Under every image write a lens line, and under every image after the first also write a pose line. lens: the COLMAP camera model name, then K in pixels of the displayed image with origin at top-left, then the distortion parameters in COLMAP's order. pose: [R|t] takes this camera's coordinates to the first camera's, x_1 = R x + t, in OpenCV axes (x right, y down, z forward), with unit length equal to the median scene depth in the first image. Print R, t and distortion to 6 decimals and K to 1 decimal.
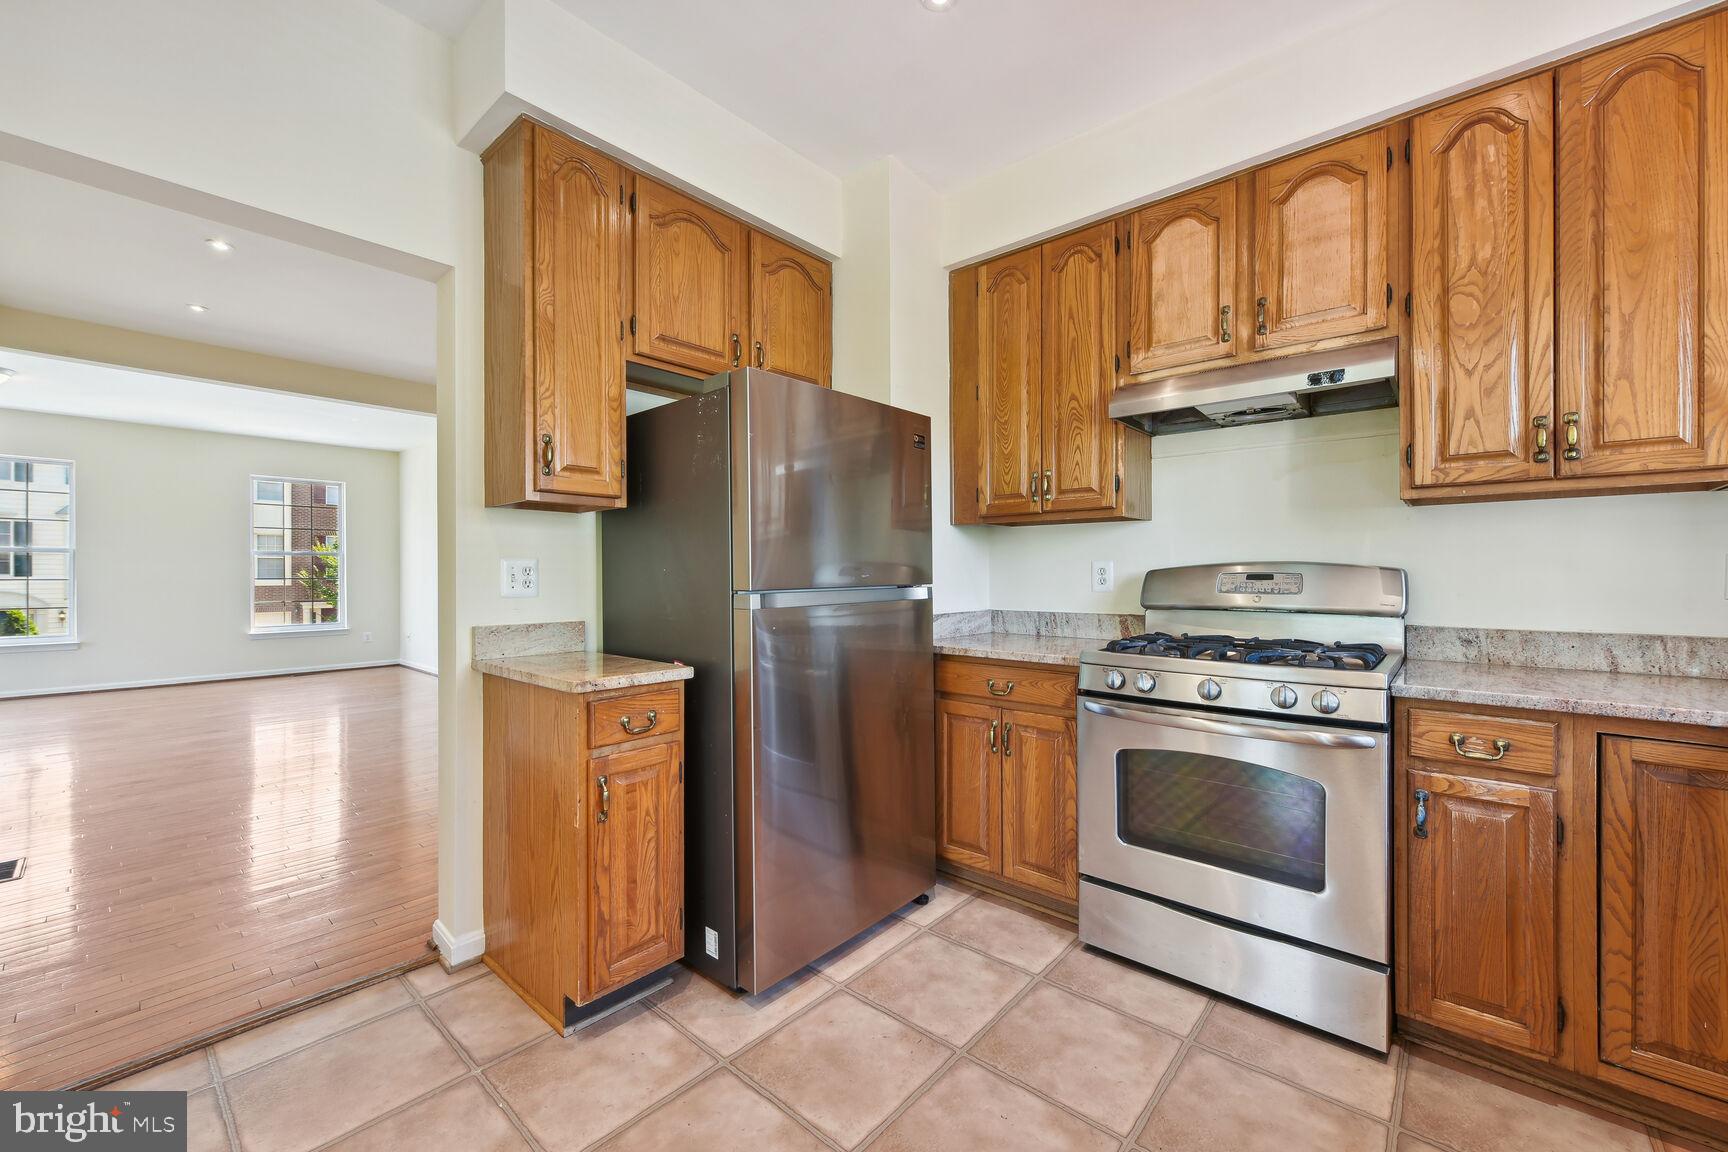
lens RADIAL K [[691.1, 0, 858.8], [0, 691.1, 573.8], [0, 0, 1]] dist [0.000398, -0.000424]
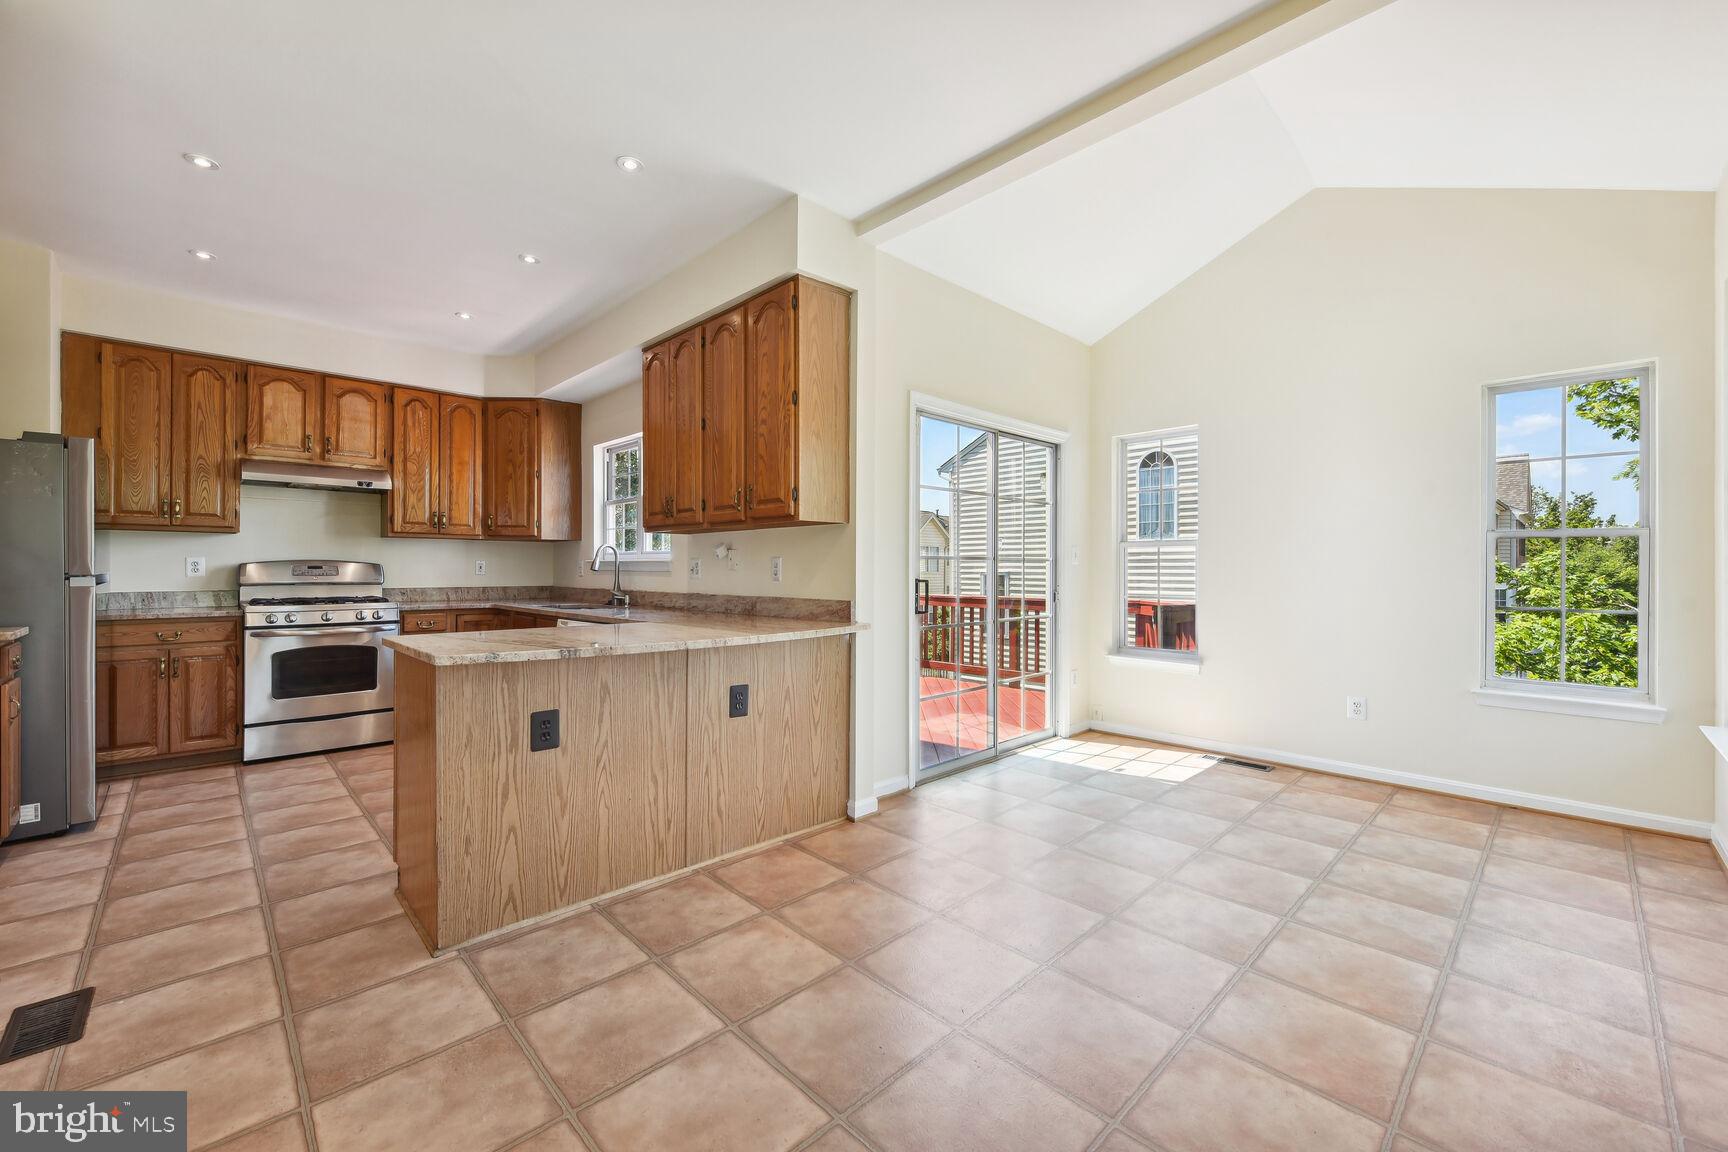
lens RADIAL K [[691.1, 0, 859.3], [0, 691.1, 569.5], [0, 0, 1]] dist [0.000398, -0.000424]
pose [[0.087549, 0.001160, 0.996160, -1.426592], [-0.004336, 0.999990, -0.000783, 0.005604], [-0.996151, -0.004251, 0.087553, -0.839761]]
